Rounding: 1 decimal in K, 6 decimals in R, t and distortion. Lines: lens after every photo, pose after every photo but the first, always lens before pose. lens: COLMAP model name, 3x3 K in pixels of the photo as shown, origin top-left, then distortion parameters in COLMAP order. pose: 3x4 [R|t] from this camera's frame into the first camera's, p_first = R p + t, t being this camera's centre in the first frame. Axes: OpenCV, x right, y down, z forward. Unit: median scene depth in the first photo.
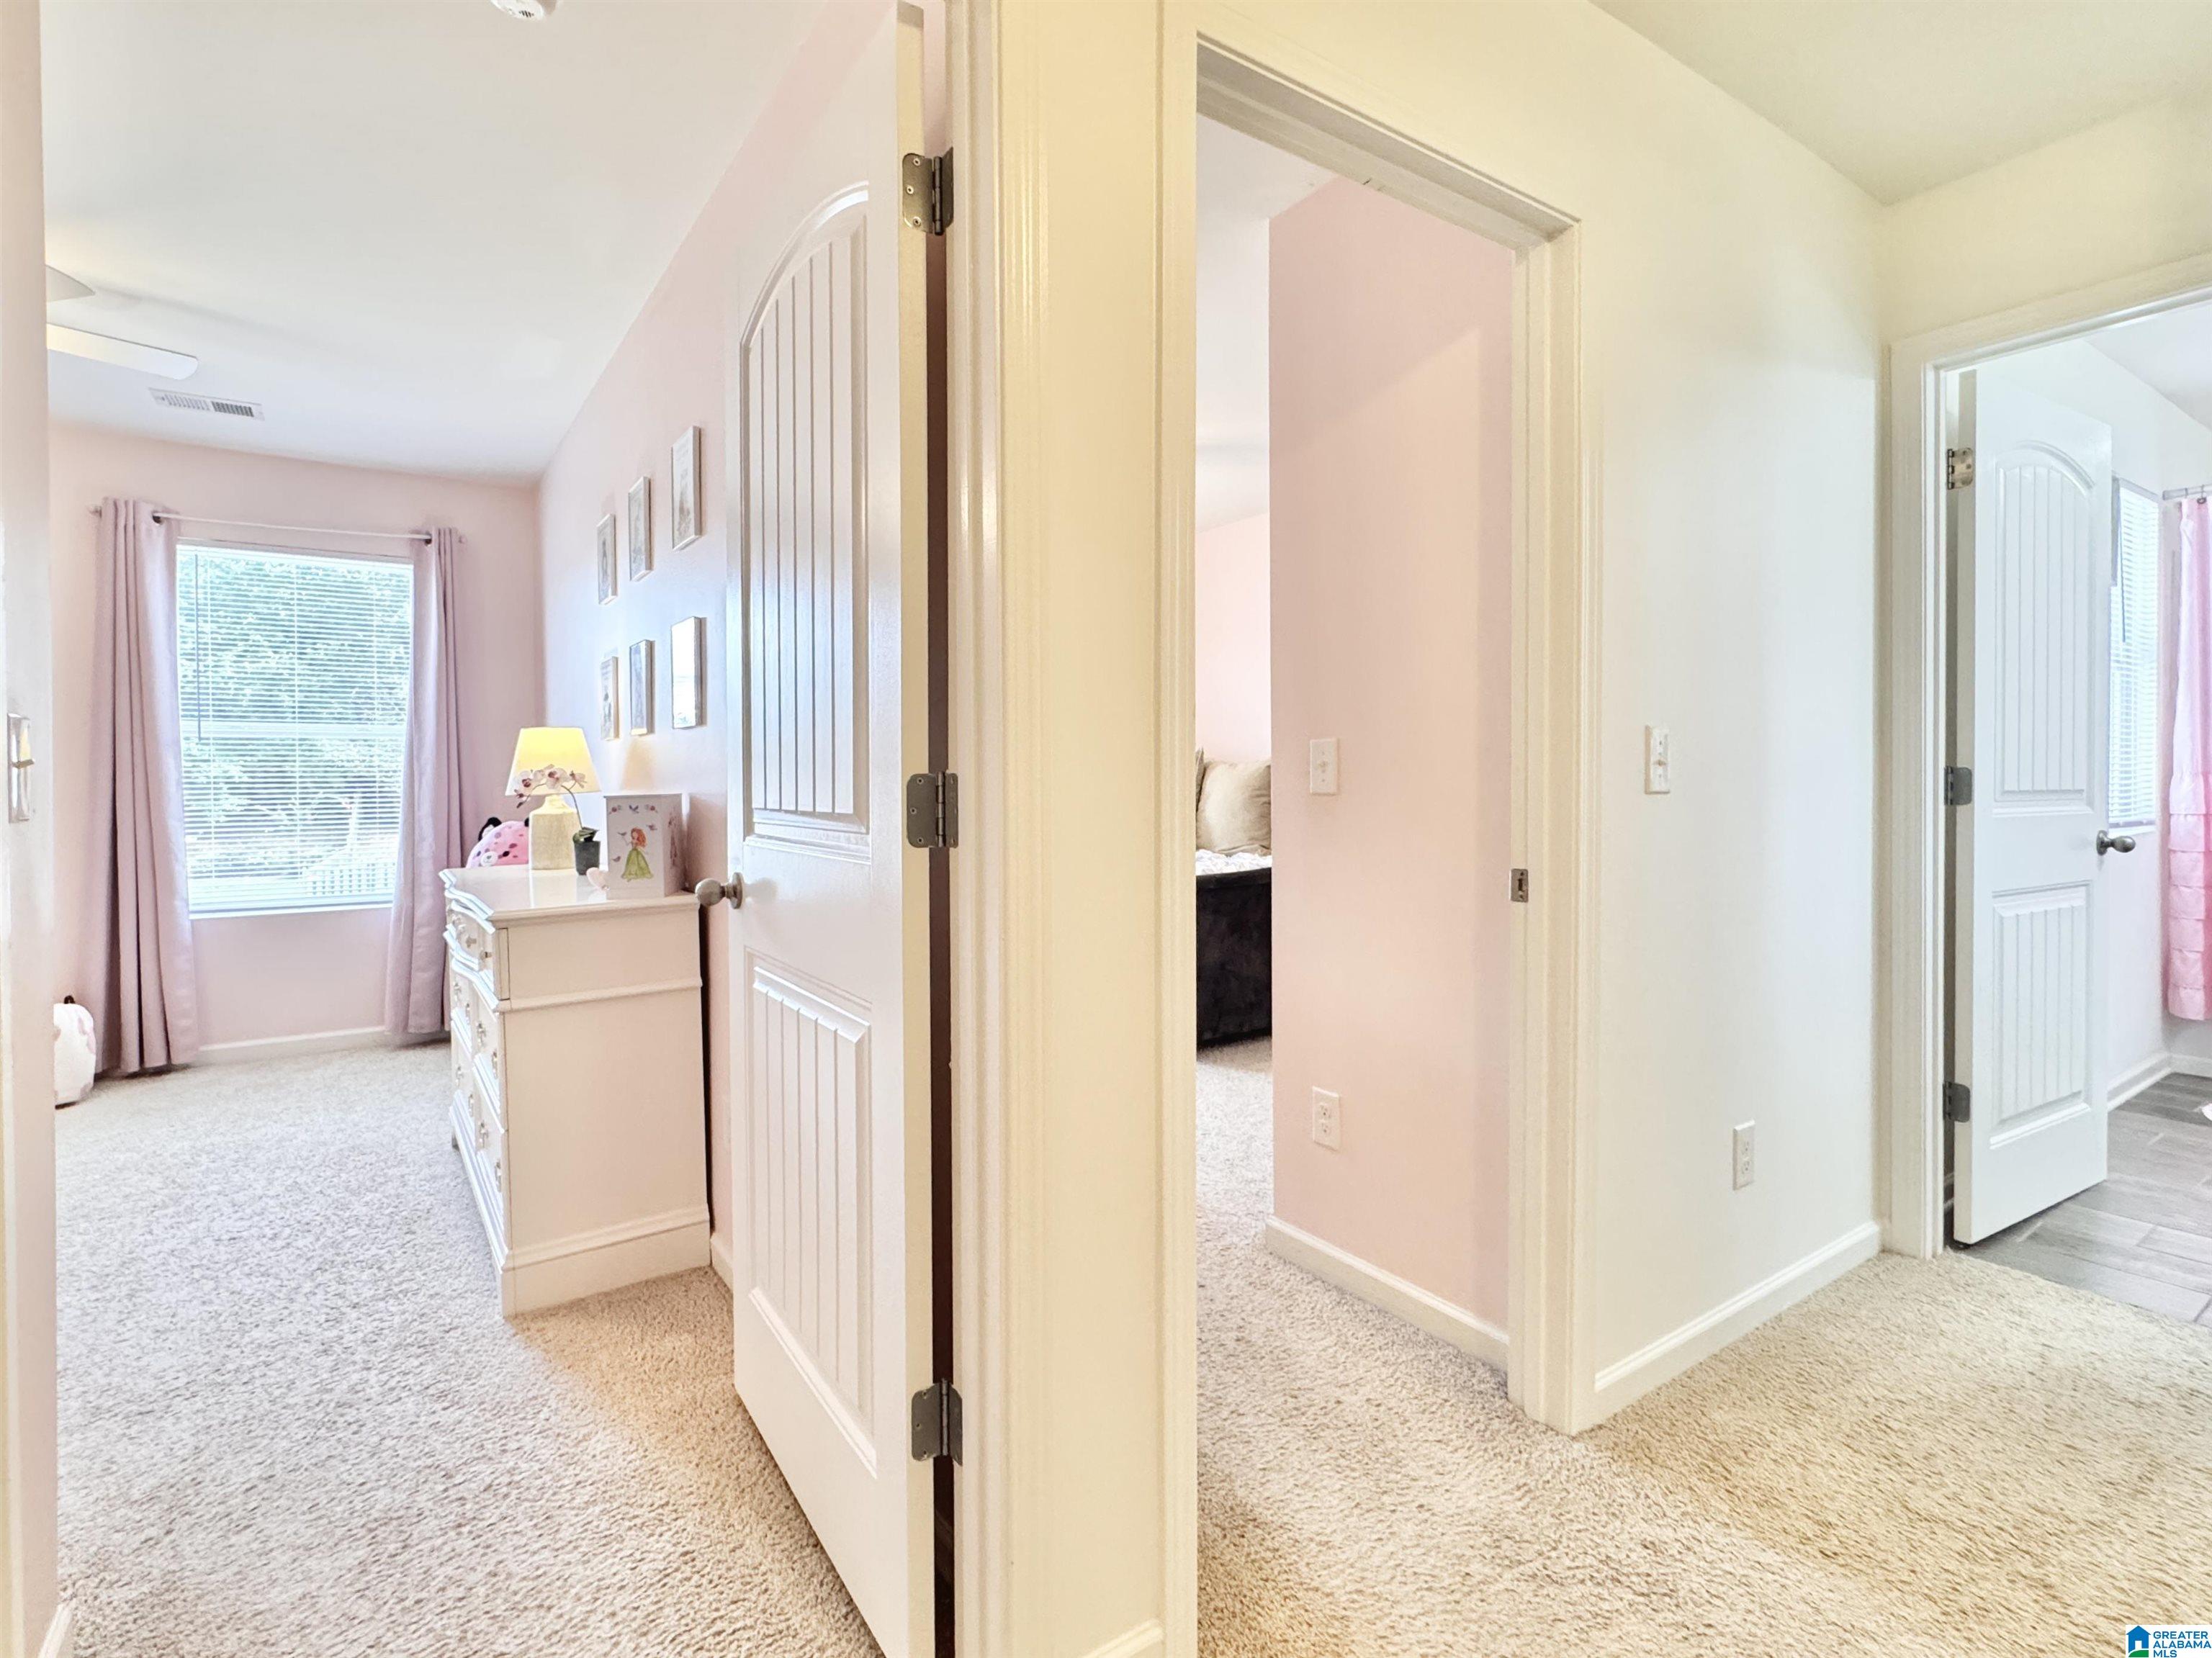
lens RADIAL K [[1077.0, 0, 1101.4], [0, 1077.0, 788.7], [0, 0, 1]] dist [-0.006810, 0.000936]
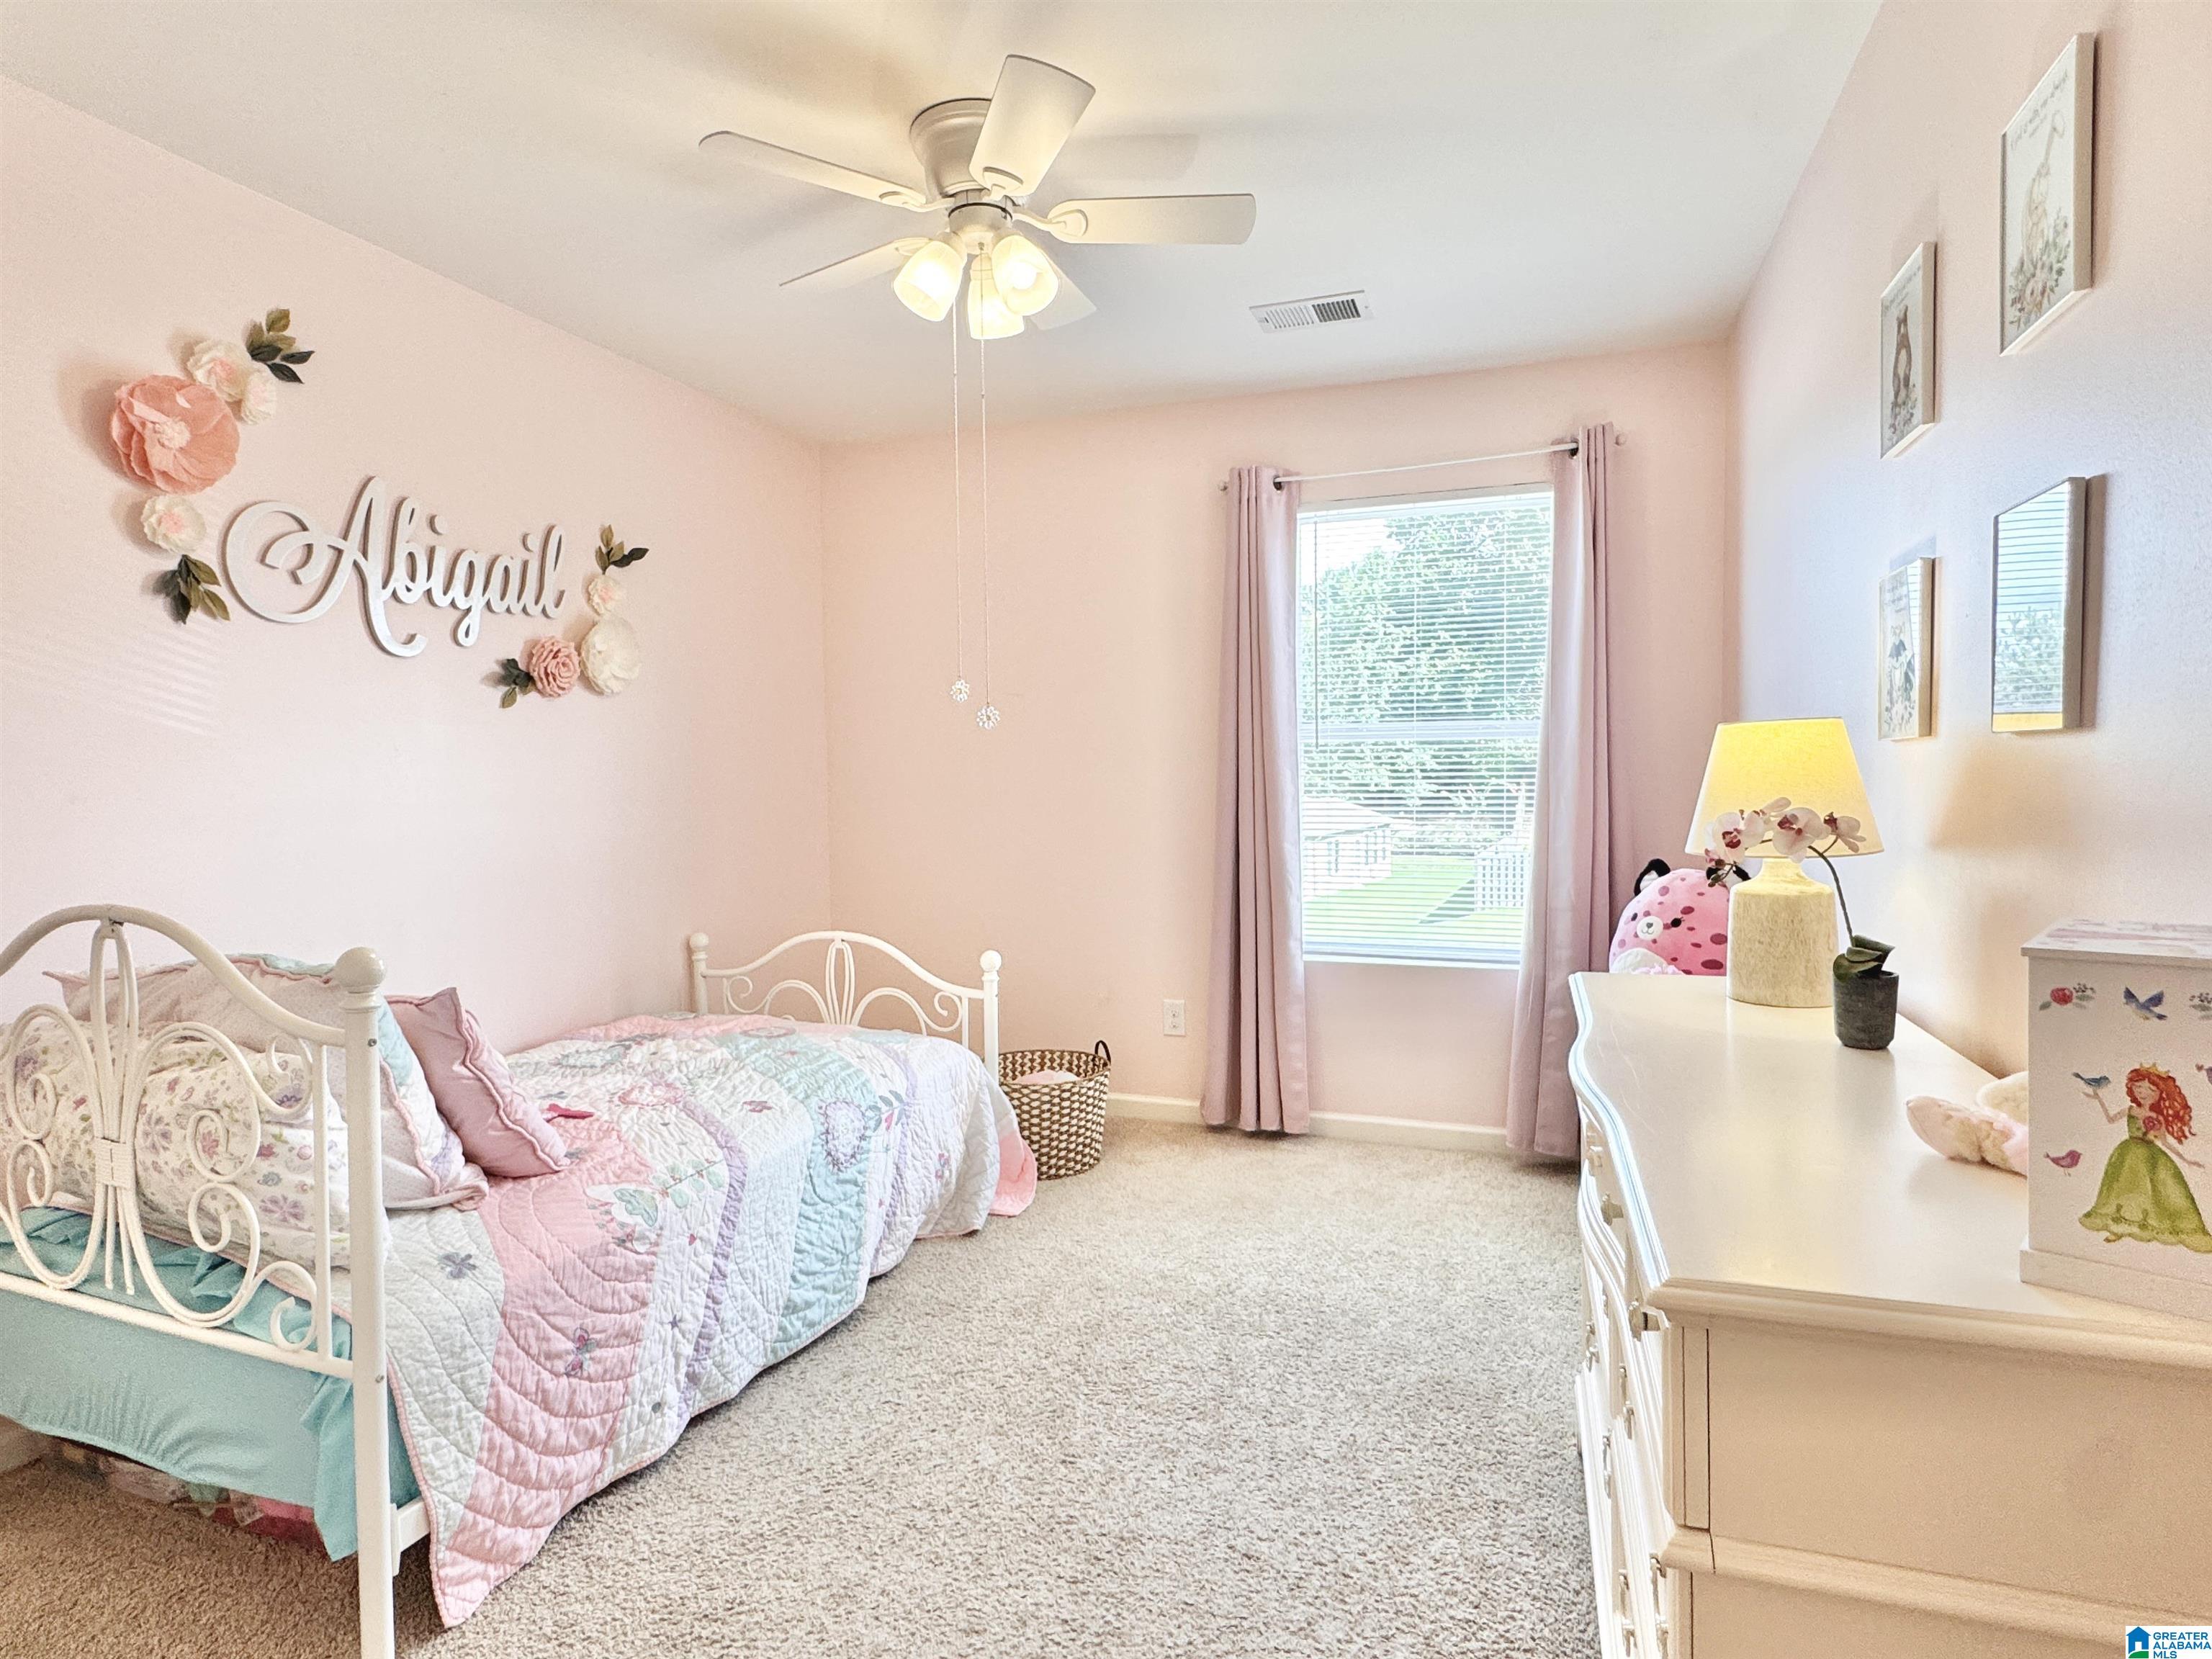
lens RADIAL K [[1173.0, 0, 1106.0], [0, 1173.0, 829.5], [0, 0, 1]] dist [0.000052, -0.000257]
pose [[0.582303, 0.039172, -0.812028, -0.216098], [-0.000633, 0.998860, 0.047731, -0.027258], [0.812972, -0.027280, 0.581664, 0.371344]]
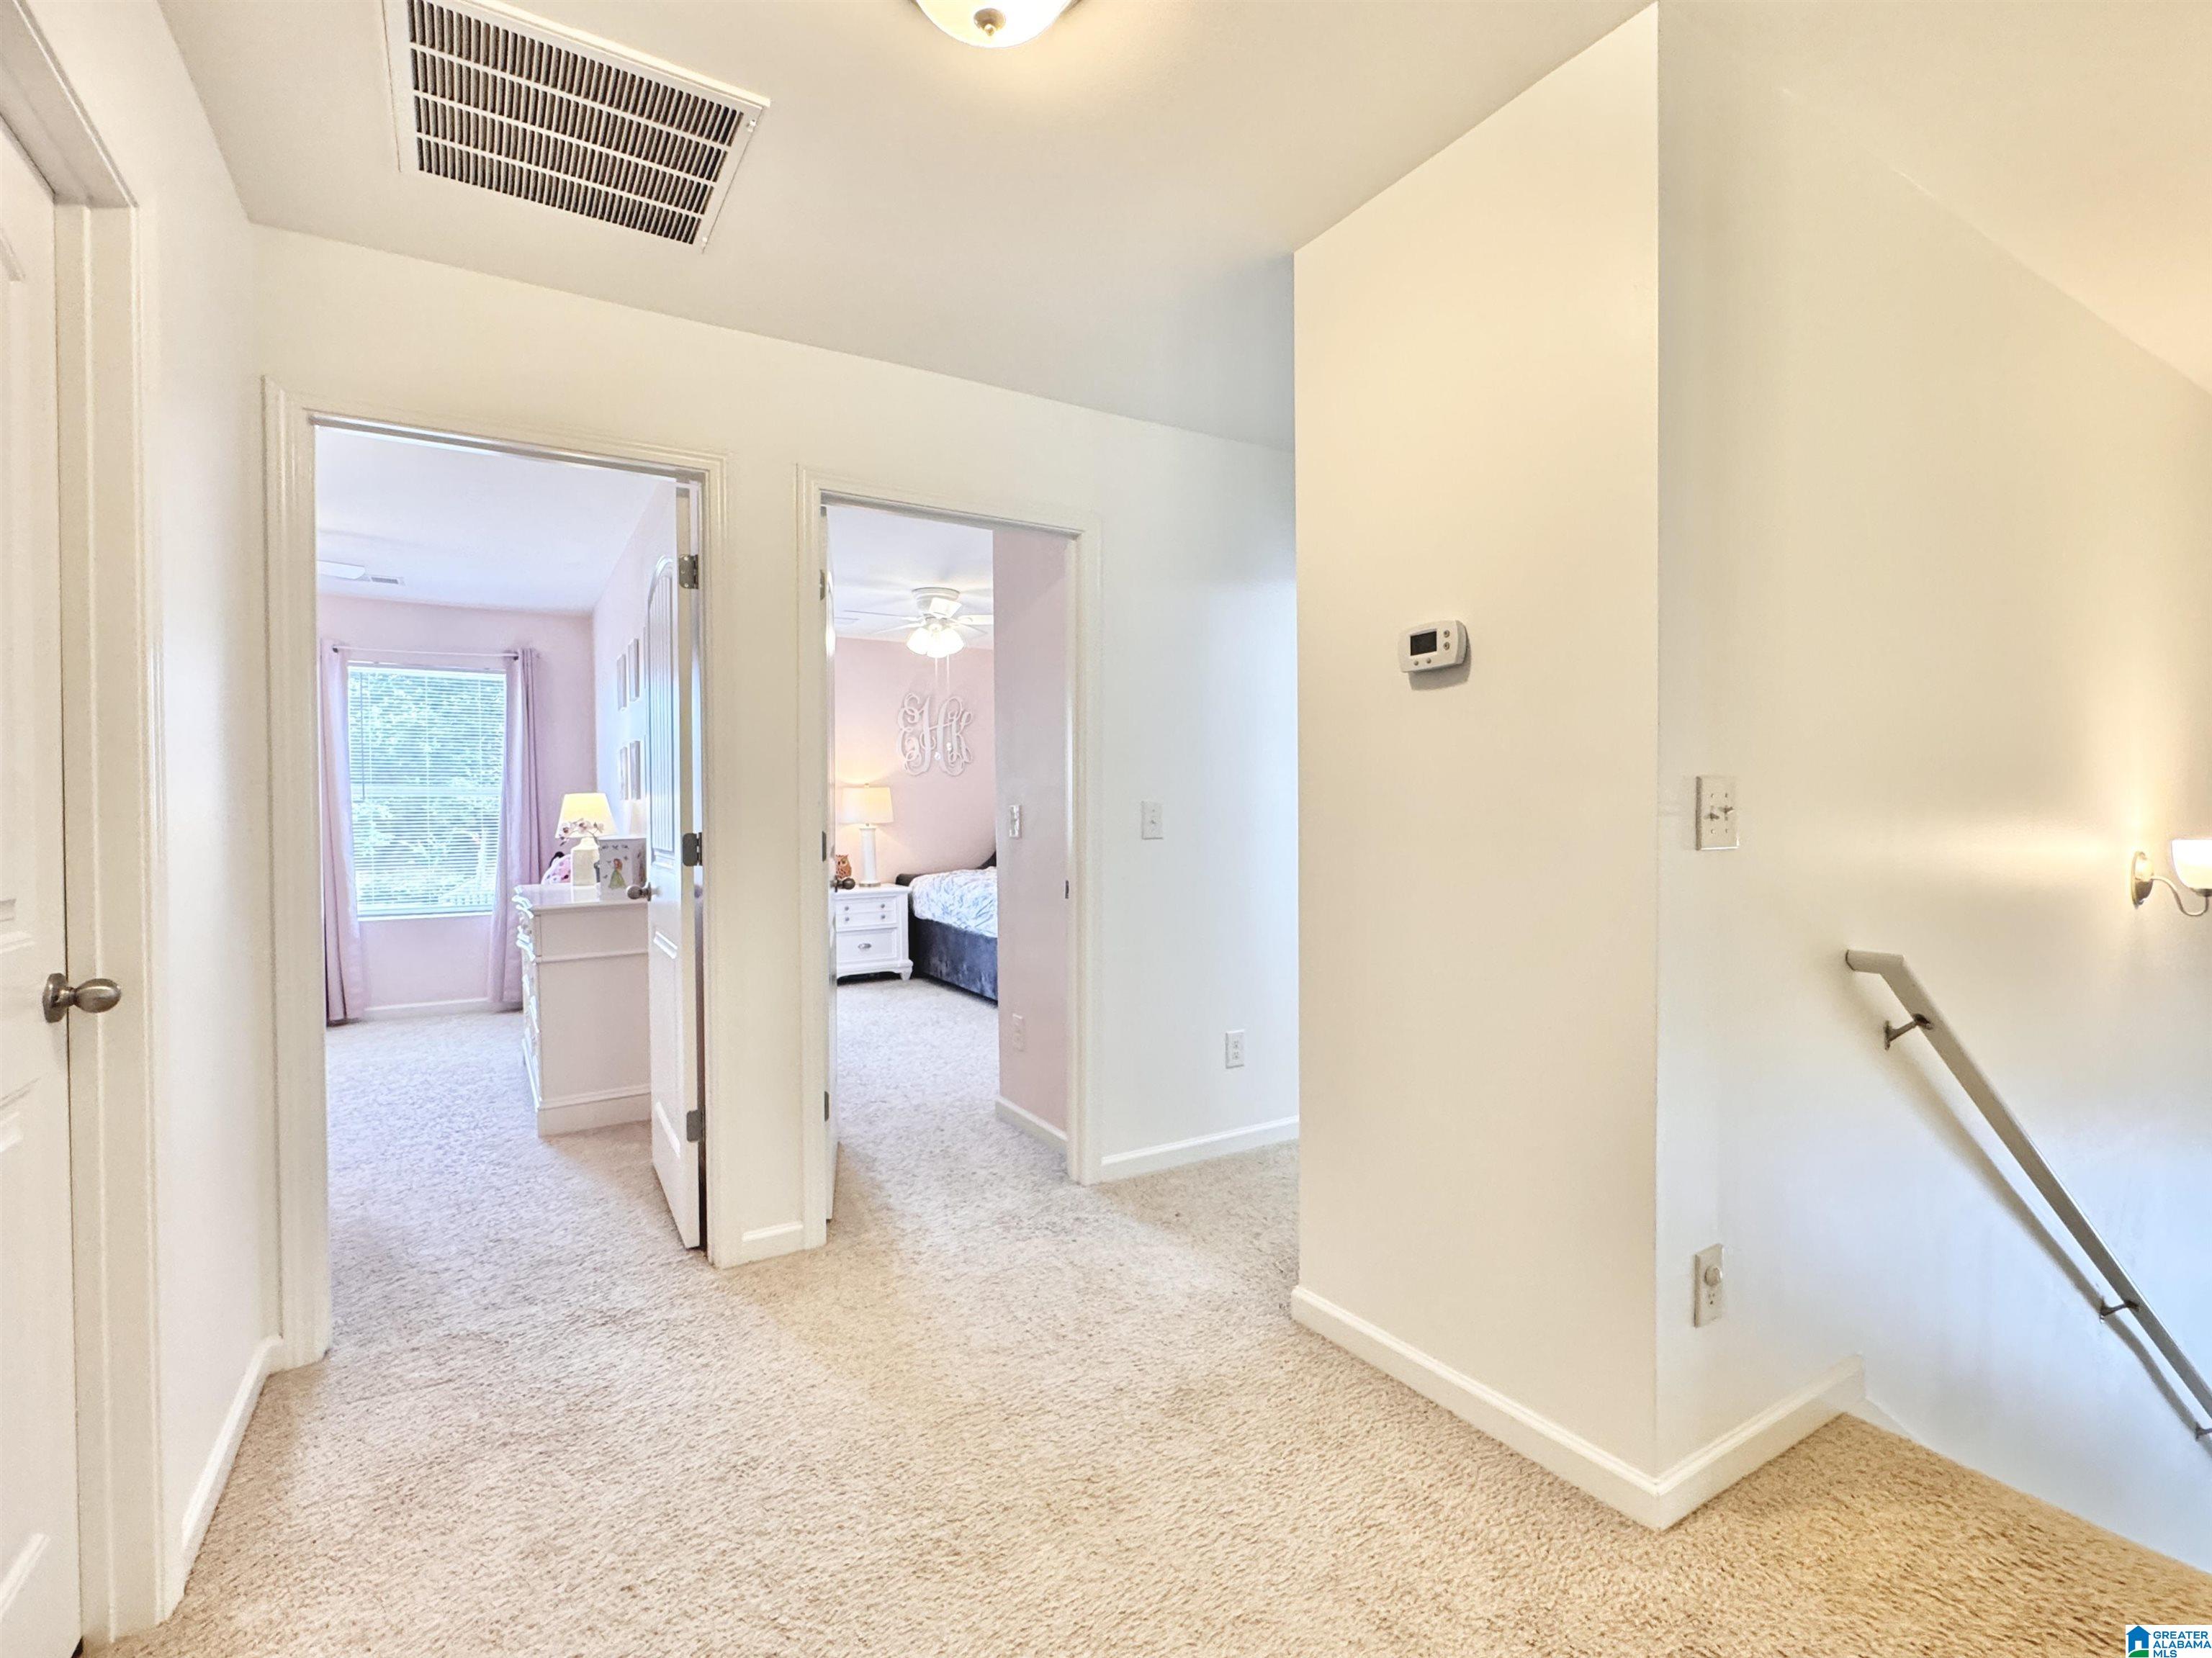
lens RADIAL K [[998.5, 0, 1106.0], [0, 998.5, 829.0], [0, 0, 1]] dist [-0.004222, 0.000500]
pose [[0.998701, -0.001023, -0.050946, 0.267340], [0.001283, 0.999986, 0.005065, -0.010992], [0.050940, -0.005124, 0.998689, -0.341365]]
